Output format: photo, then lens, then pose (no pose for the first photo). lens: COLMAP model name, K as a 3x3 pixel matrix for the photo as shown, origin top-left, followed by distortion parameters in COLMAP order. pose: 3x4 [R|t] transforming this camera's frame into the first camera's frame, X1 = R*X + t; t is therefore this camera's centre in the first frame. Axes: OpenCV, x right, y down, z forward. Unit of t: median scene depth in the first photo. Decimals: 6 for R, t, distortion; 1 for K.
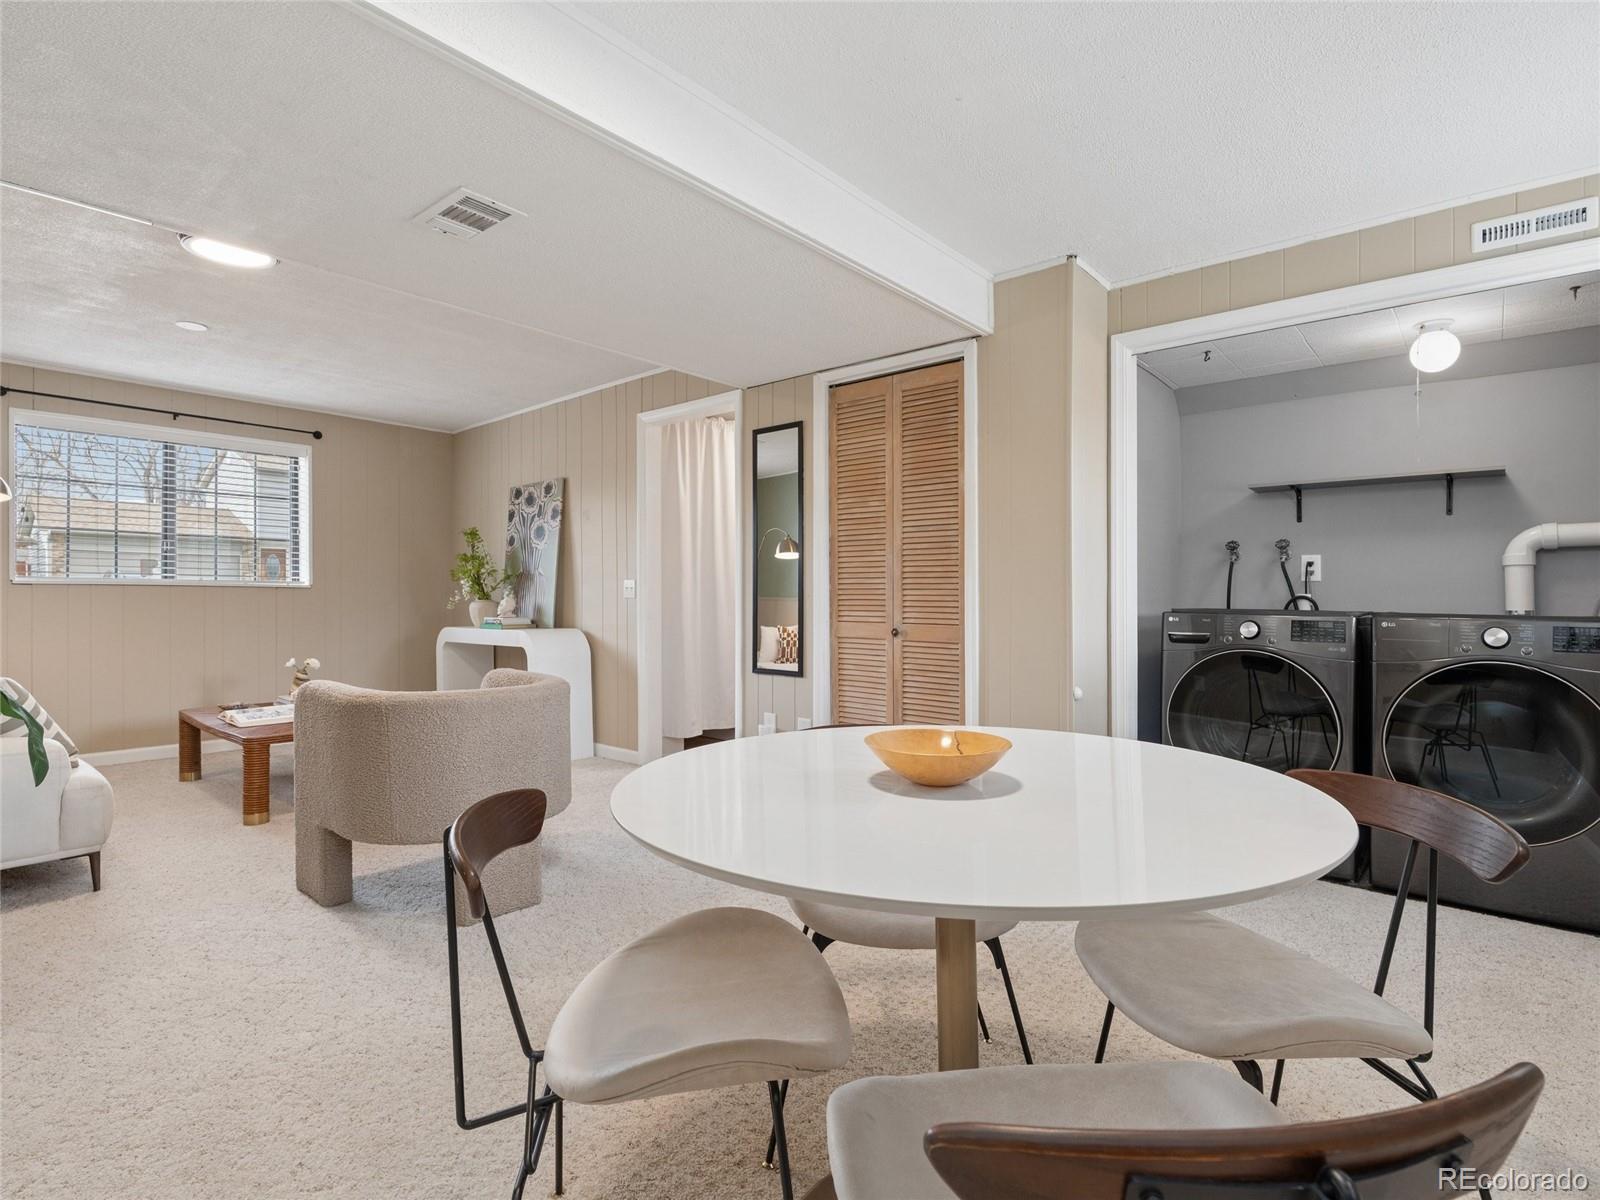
lens RADIAL K [[816.5, 0, 815.1], [0, 816.5, 600.4], [0, 0, 1]] dist [0.001290, 0.000953]
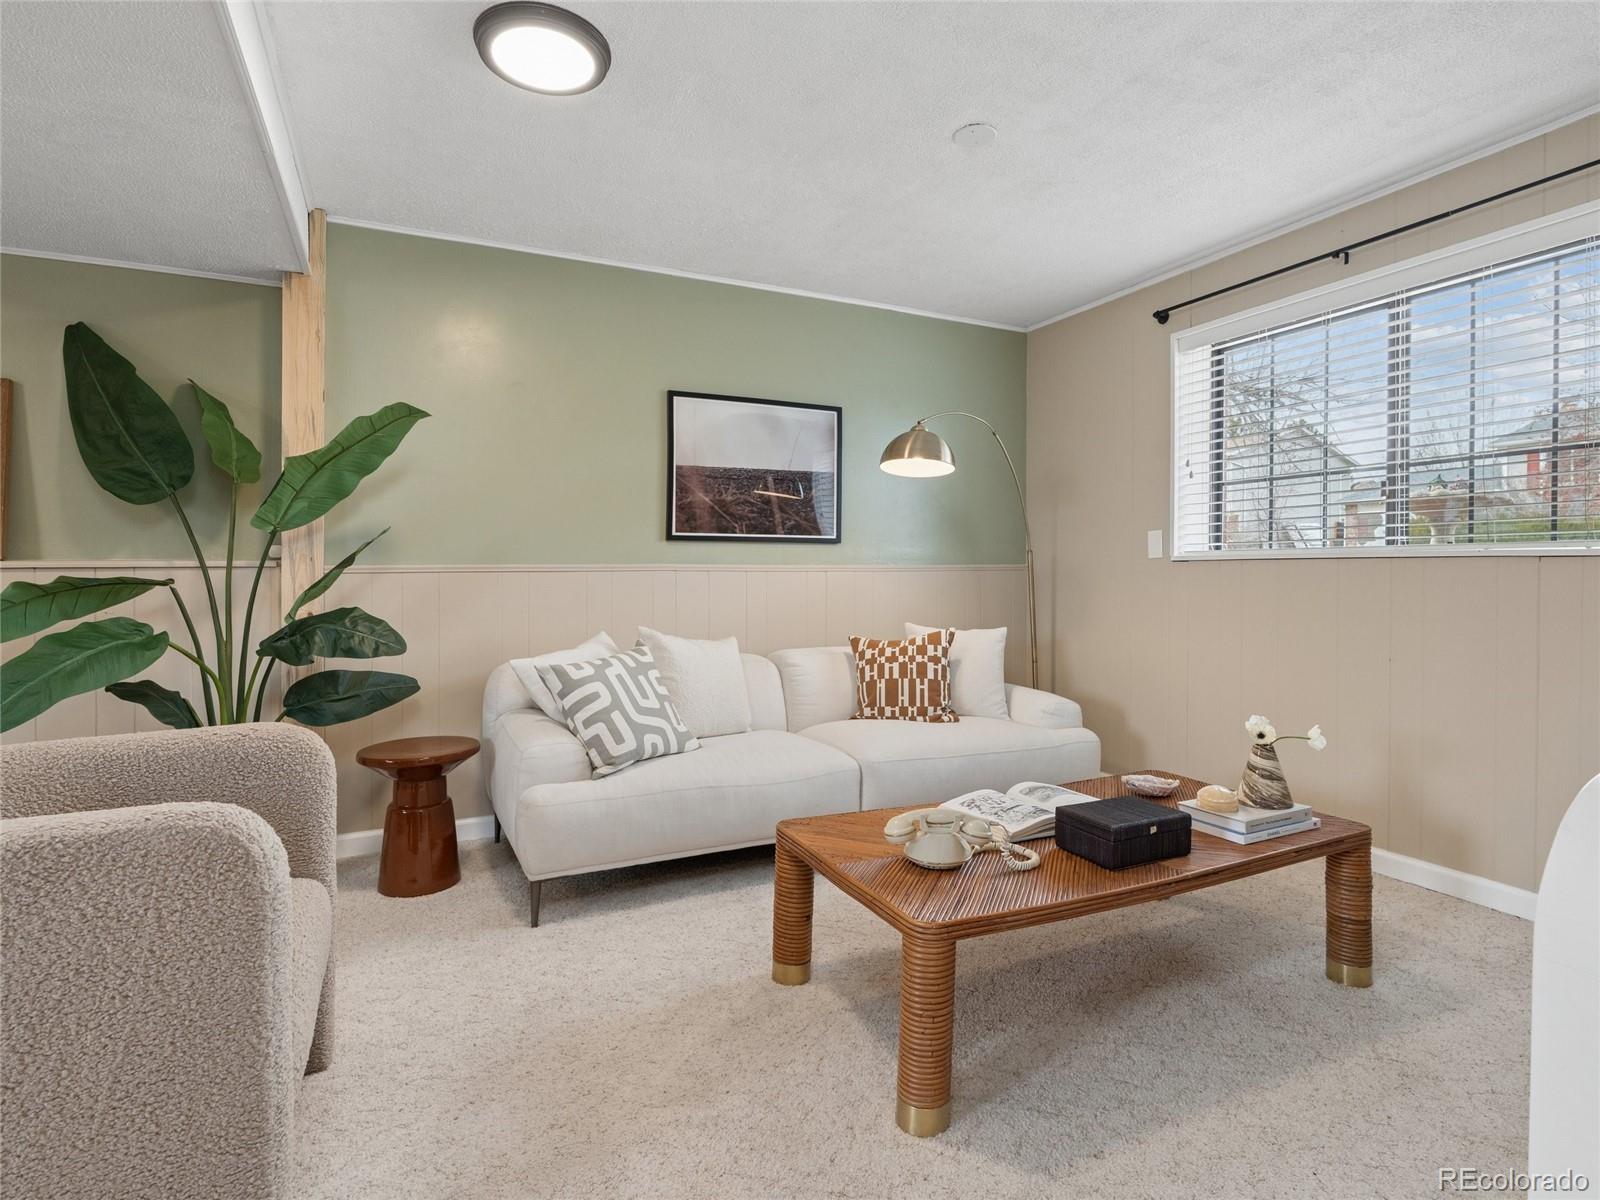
lens RADIAL K [[816.5, 0, 813.4], [0, 816.5, 585.3], [0, 0, 1]] dist [0.001290, 0.000953]
pose [[-0.392534, 0.012367, -0.919654, -0.112573], [0.000808, 0.999914, 0.013101, -0.006038], [0.919737, 0.004400, -0.392511, 0.825576]]
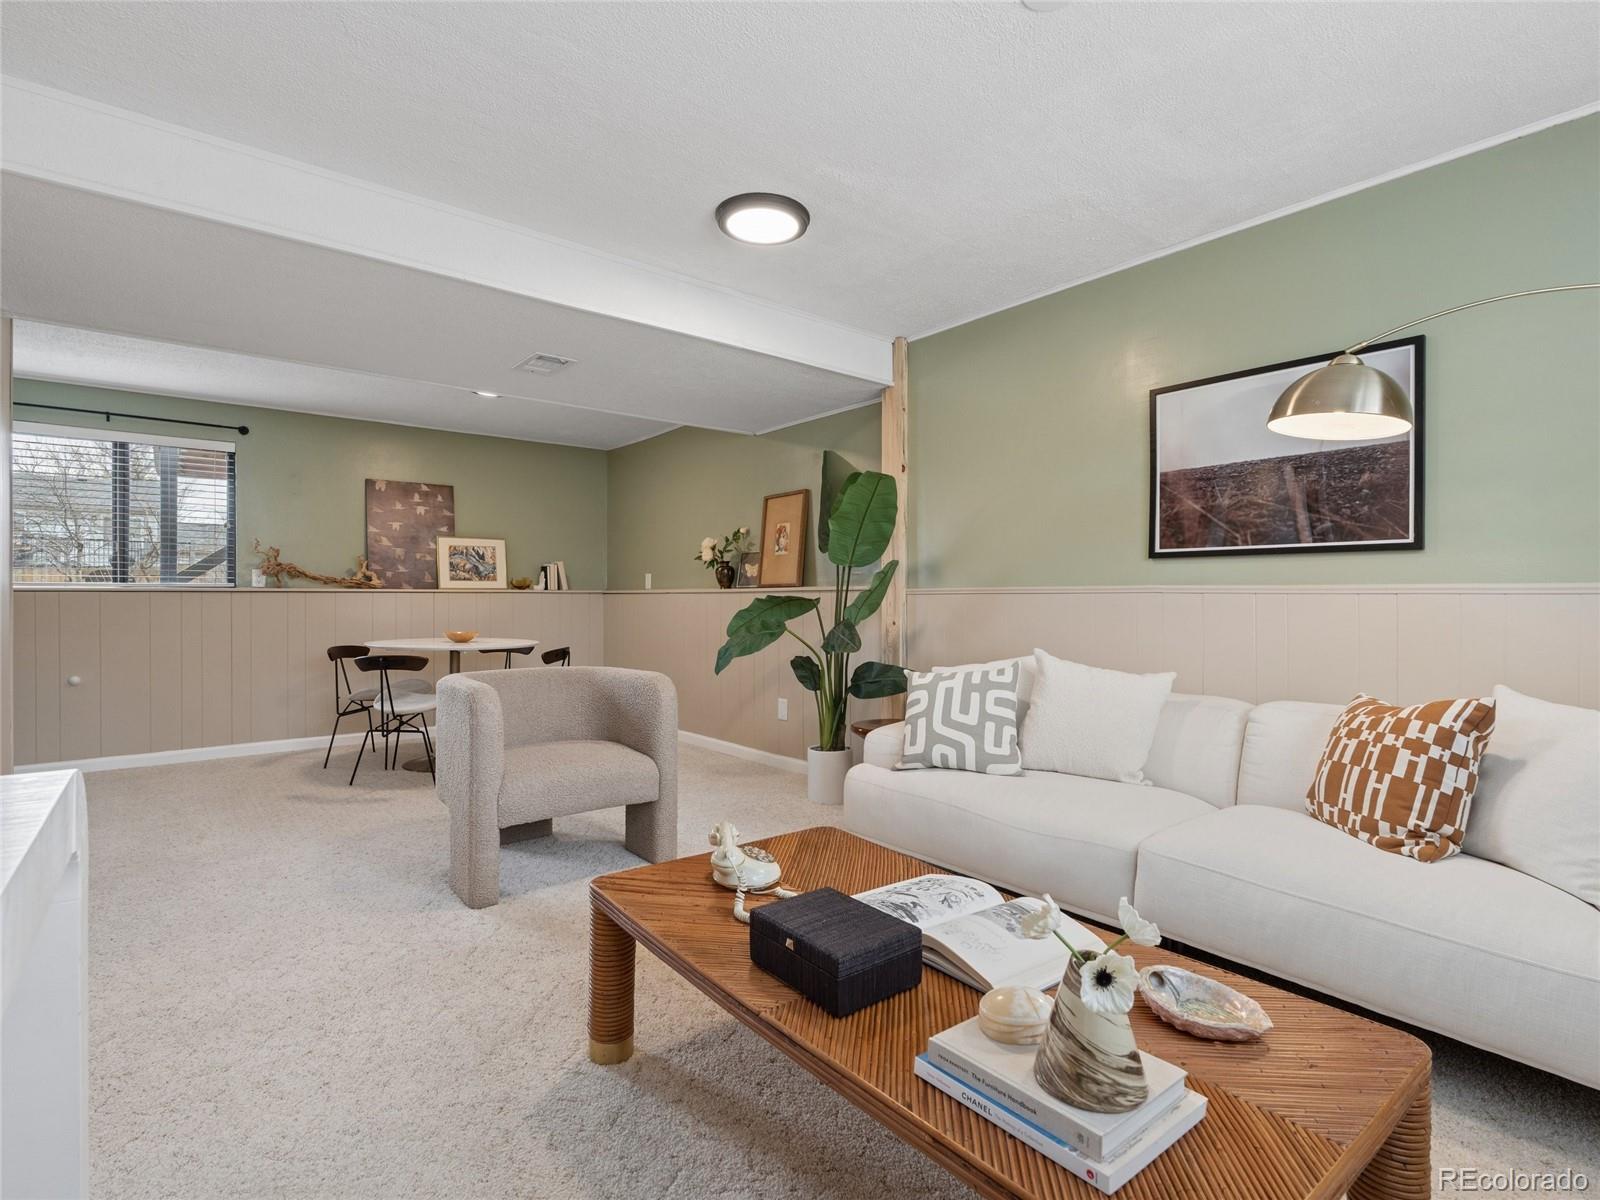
lens RADIAL K [[816.5, 0, 789.8], [0, 816.5, 587.0], [0, 0, 1]] dist [0.001290, 0.000953]
pose [[-0.984105, -0.003446, 0.177555, -0.511152], [-0.005344, 0.999934, -0.010213, -0.006240], [-0.177508, -0.010999, -0.984058, 1.071202]]
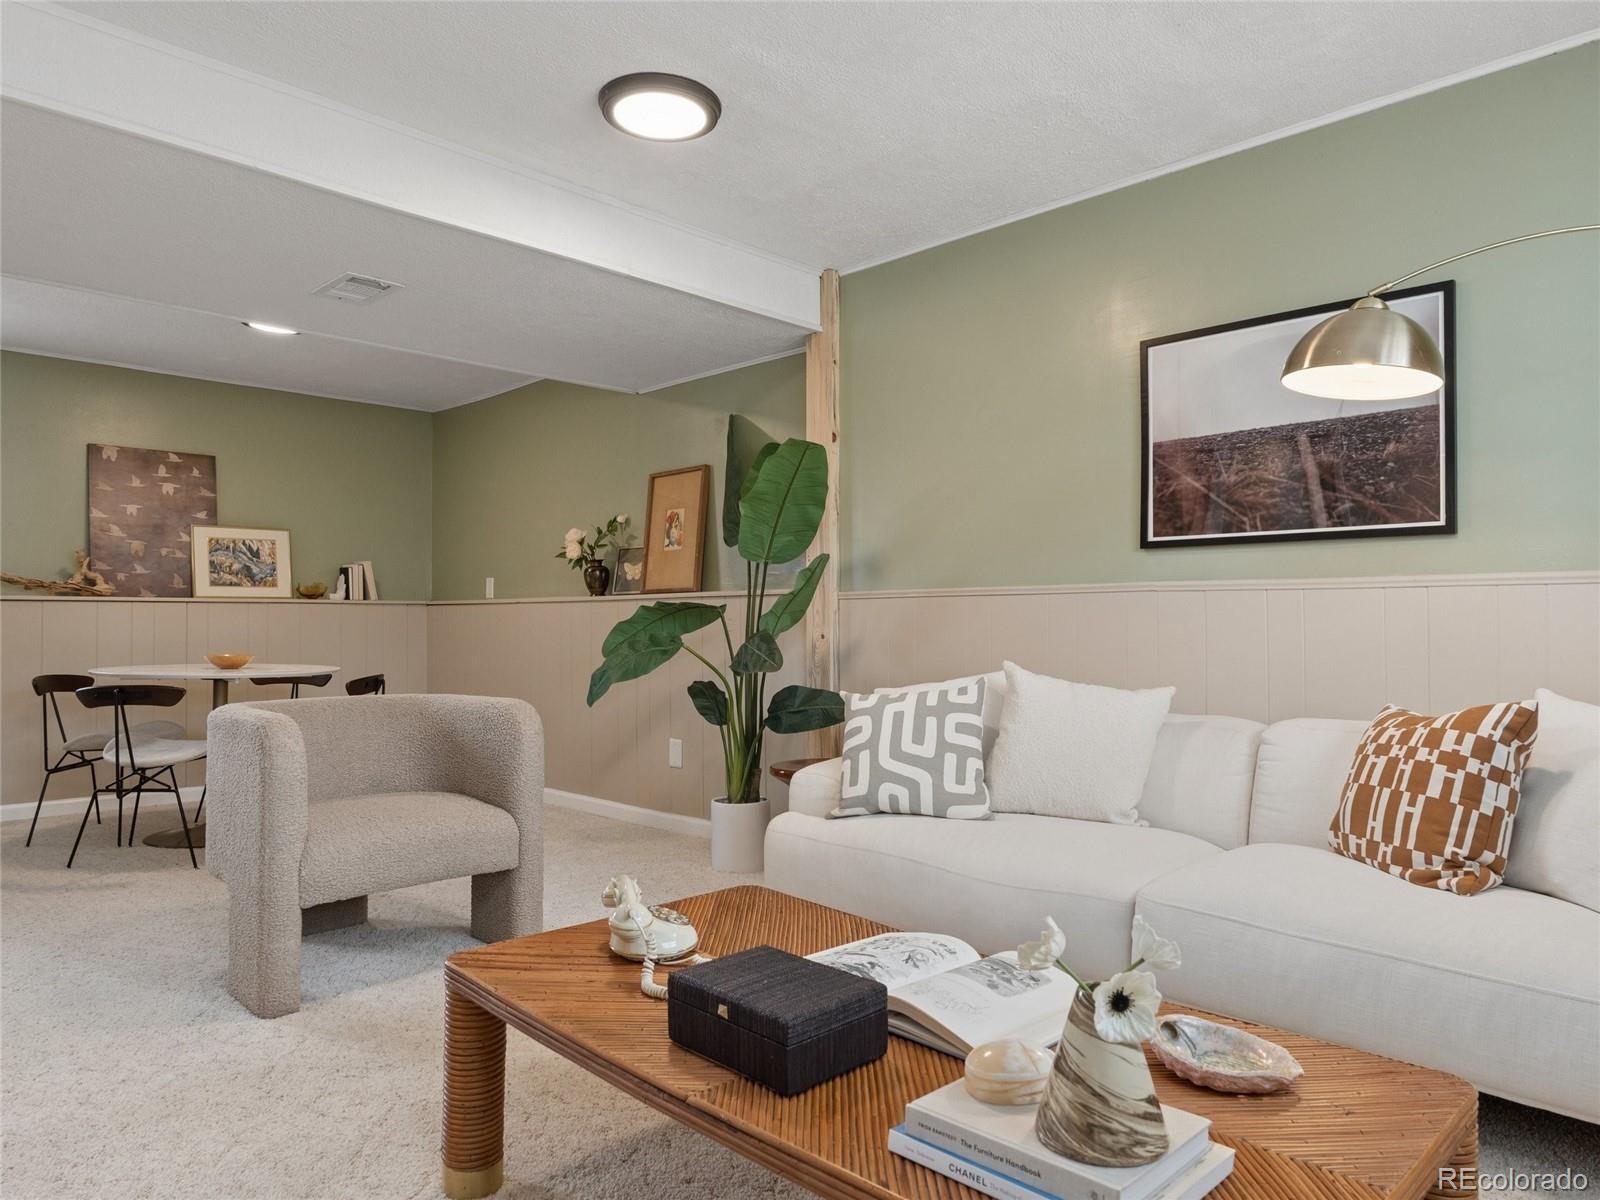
lens RADIAL K [[1084.1, 0, 789.8], [0, 1084.1, 588.2], [0, 0, 1]] dist [-0.000639, 0.006126]
pose [[-0.997828, -0.001062, 0.065859, -0.499454], [-0.002942, 0.999591, -0.028453, 0.006856], [-0.065801, -0.028585, -0.997423, 1.087980]]
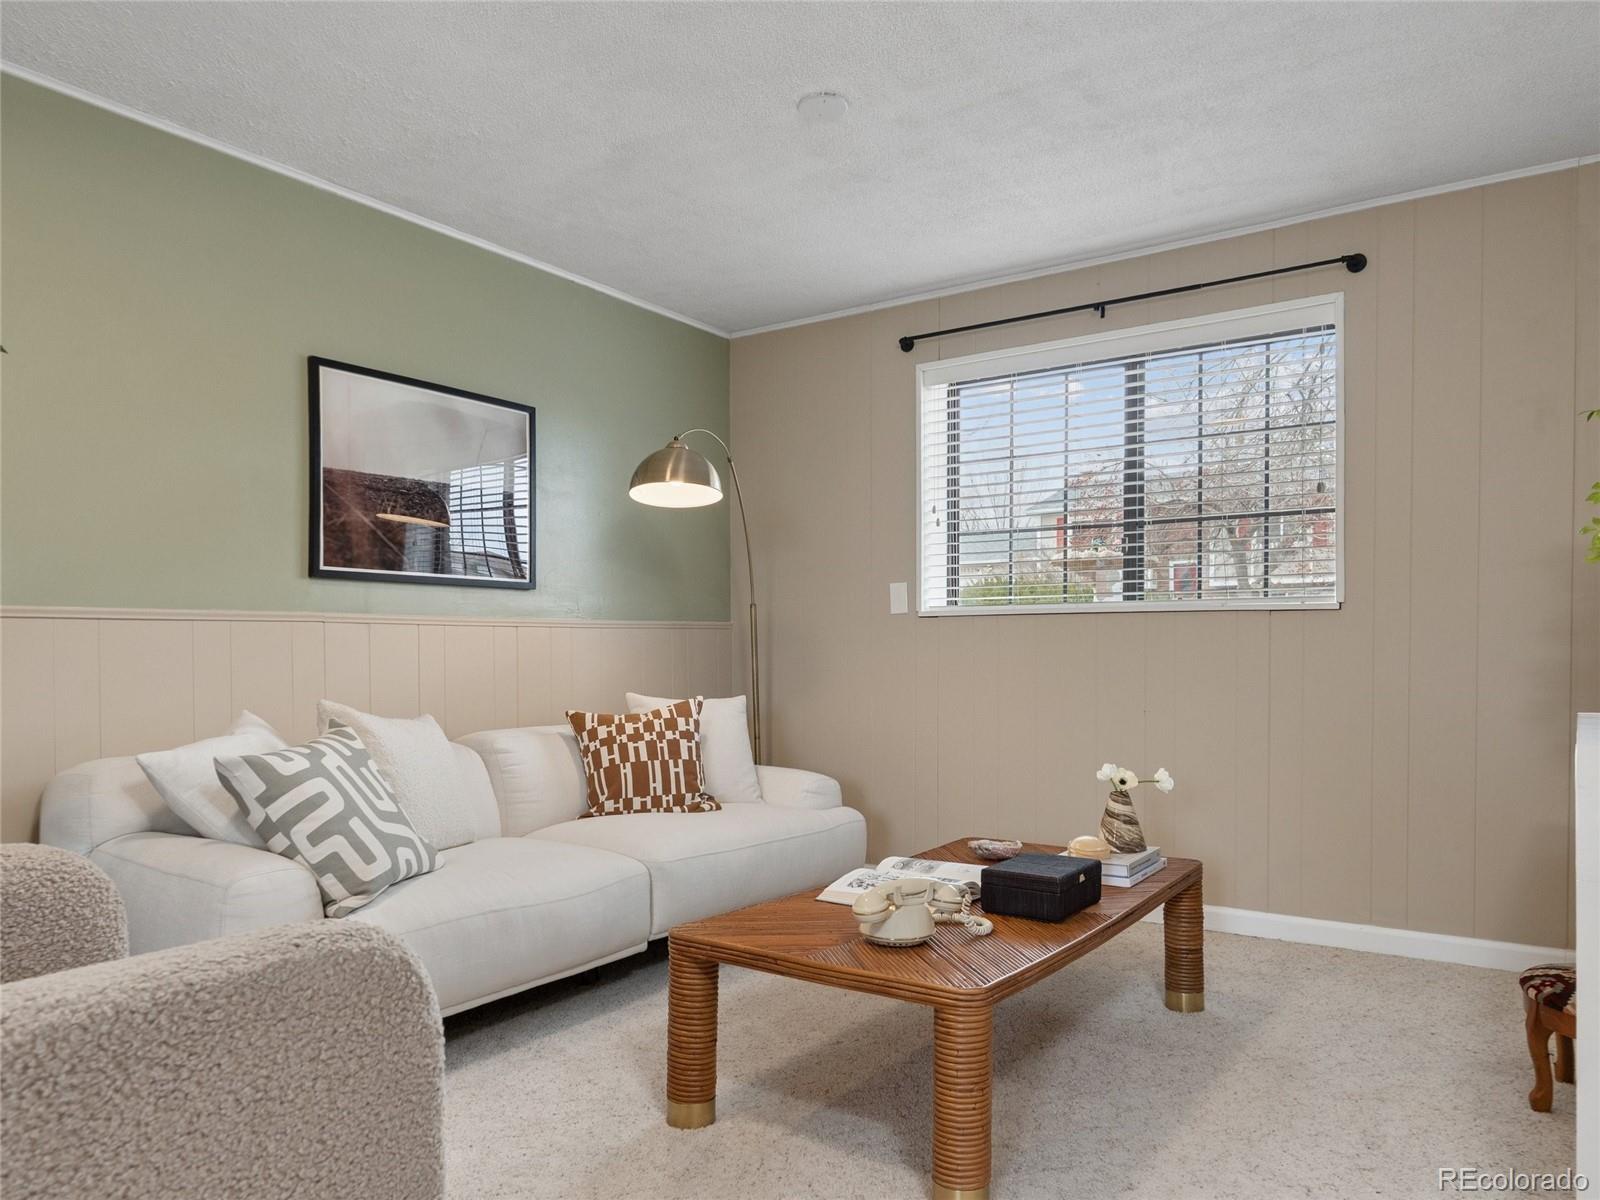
lens RADIAL K [[1084.1, 0, 797.7], [0, 1084.1, 676.2], [0, 0, 1]] dist [-0.000639, 0.006126]
pose [[0.100999, 0.024368, -0.994588, -0.054743], [0.003851, 0.999683, 0.024884, 0.006328], [0.994879, -0.006344, 0.100873, 0.667541]]
